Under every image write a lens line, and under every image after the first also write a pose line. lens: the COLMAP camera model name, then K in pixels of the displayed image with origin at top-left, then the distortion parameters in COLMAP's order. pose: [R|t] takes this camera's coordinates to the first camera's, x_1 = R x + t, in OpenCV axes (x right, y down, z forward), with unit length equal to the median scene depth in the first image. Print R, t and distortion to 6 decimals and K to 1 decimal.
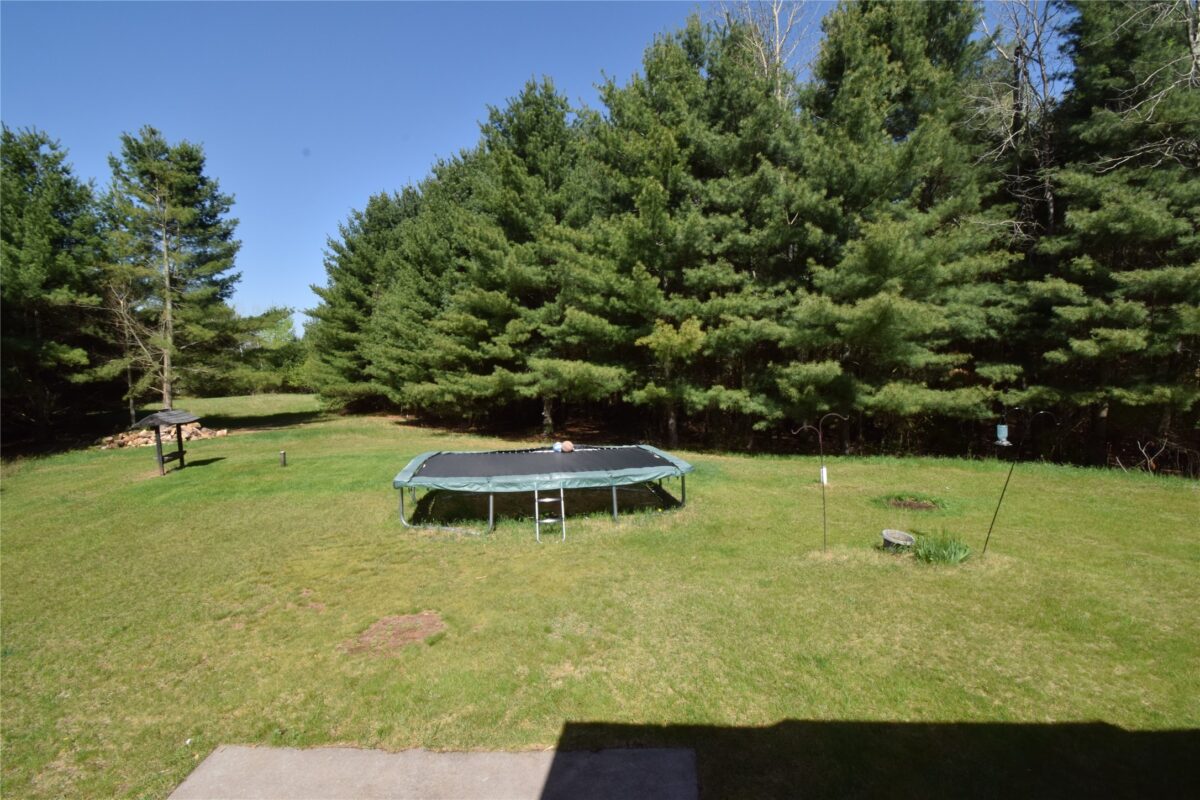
lens RADIAL K [[524.6, 0, 602.8], [0, 524.6, 404.8], [0, 0, 1]] dist [0.017246, -0.025785]
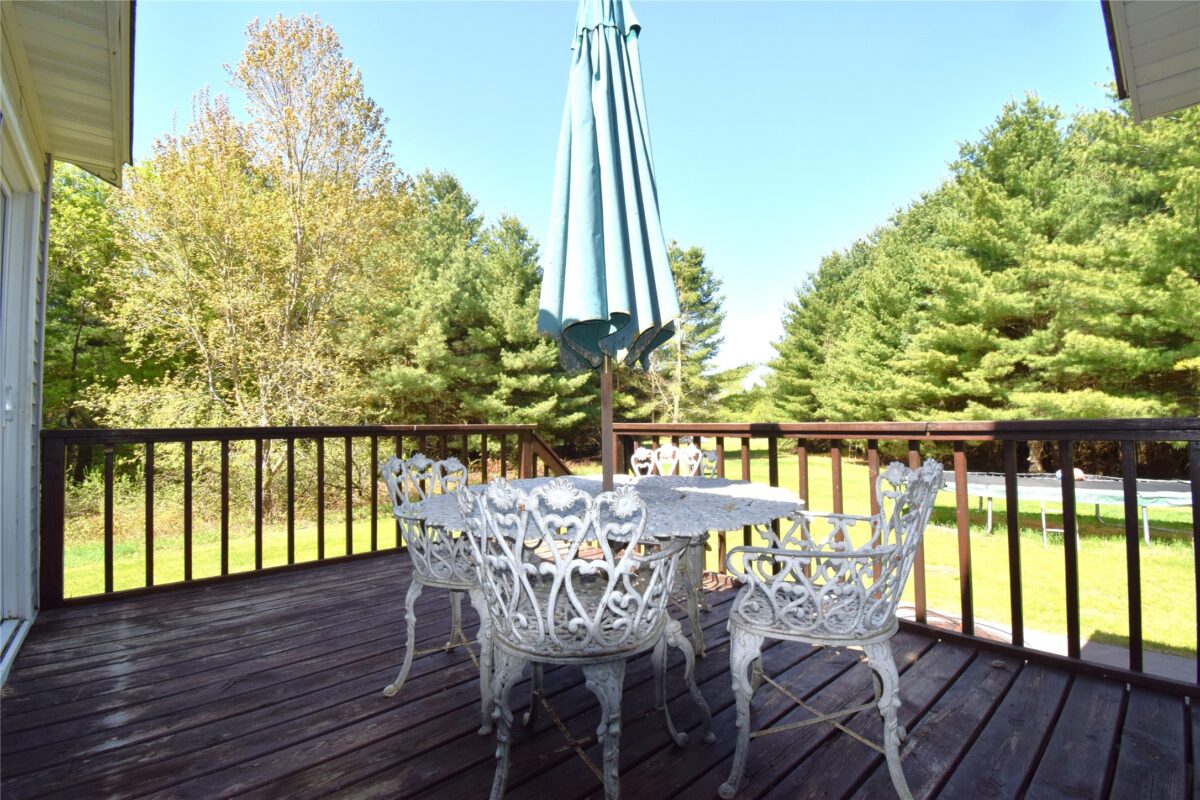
lens RADIAL K [[524.6, 0, 602.8], [0, 524.6, 404.8], [0, 0, 1]] dist [0.017246, -0.025785]
pose [[0.712332, -0.011902, -0.701742, -0.007198], [-0.056091, 0.995693, -0.073825, 0.038338], [0.699598, 0.091949, 0.708596, -0.136677]]
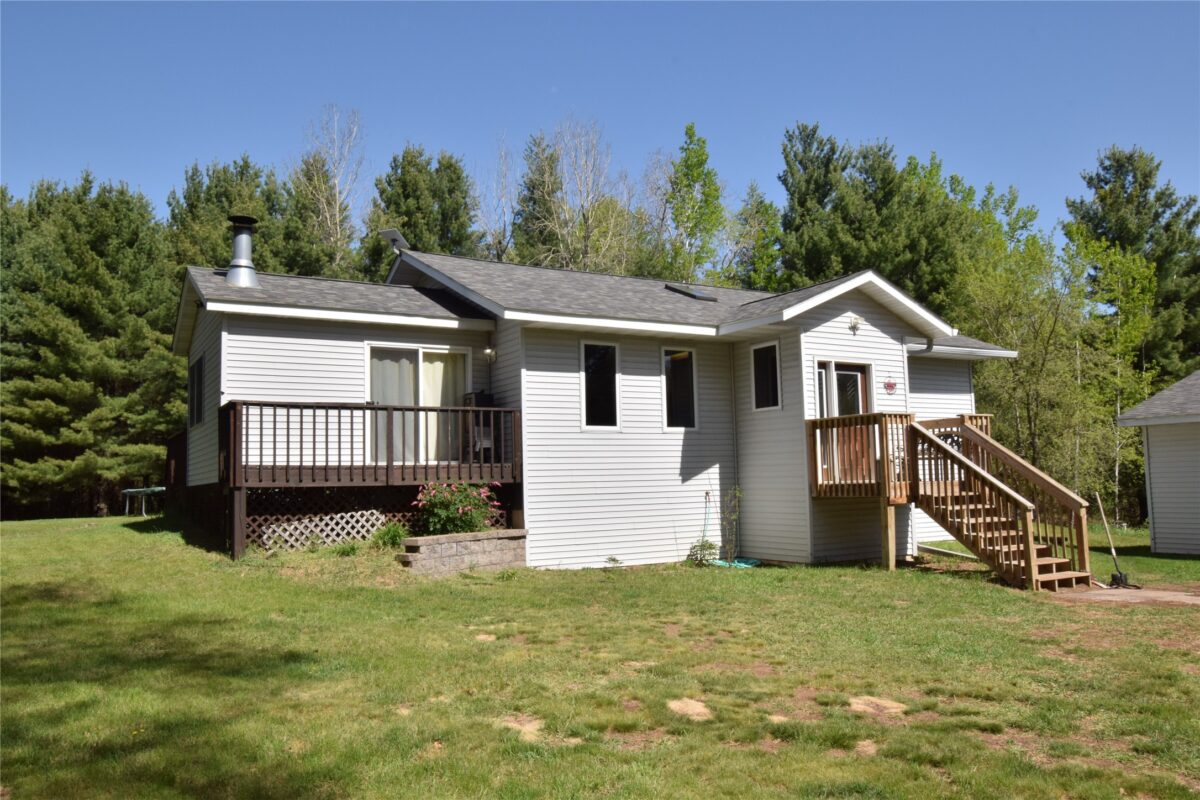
lens RADIAL K [[928.1, 0, 600.0], [0, 928.1, 400.0], [0, 0, 1]] dist [-0.000850, -0.000583]
pose [[0.824571, 0.050026, 0.563542, -0.395029], [0.053955, 0.984590, -0.166348, 0.194399], [-0.563180, 0.167572, 0.809165, -1.123816]]
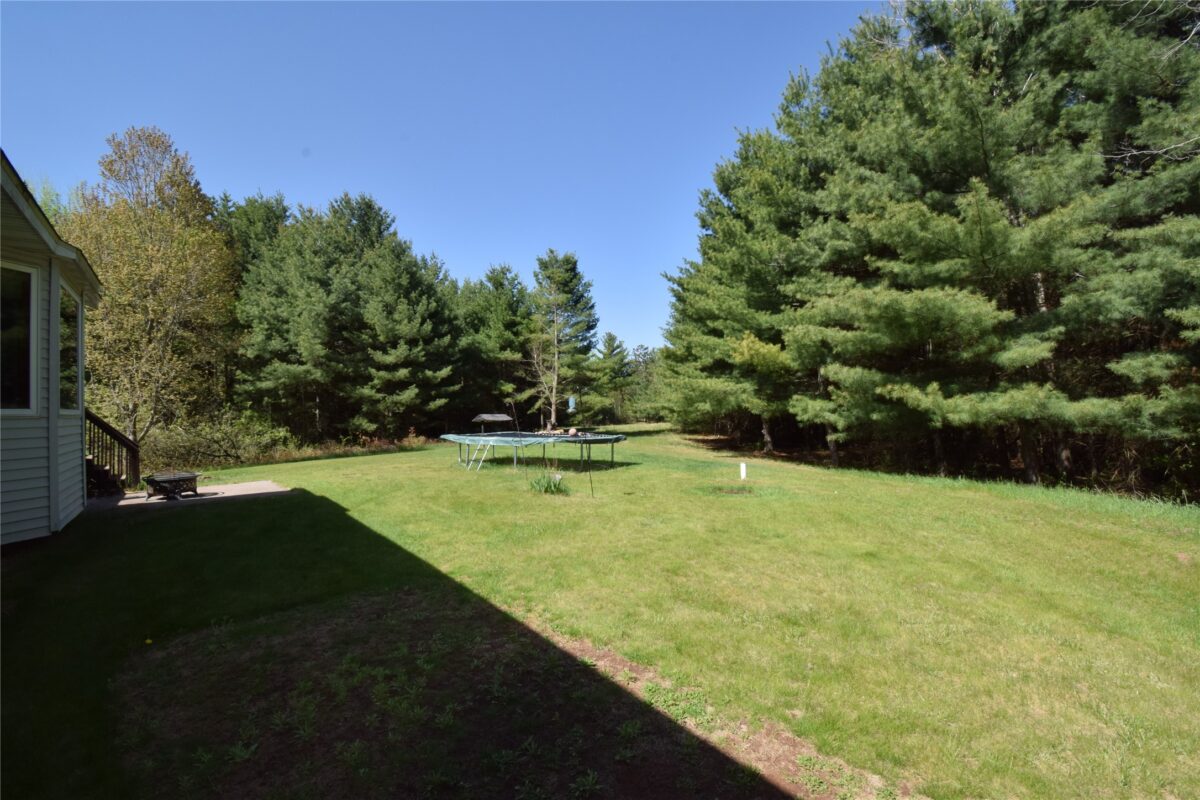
lens RADIAL K [[524.6, 0, 602.8], [0, 524.6, 404.8], [0, 0, 1]] dist [0.017246, -0.025785]
pose [[0.674611, -0.003884, -0.738163, 0.577424], [-0.046782, 0.997751, -0.048003, 0.037268], [0.736690, 0.066916, 0.672912, 0.042026]]
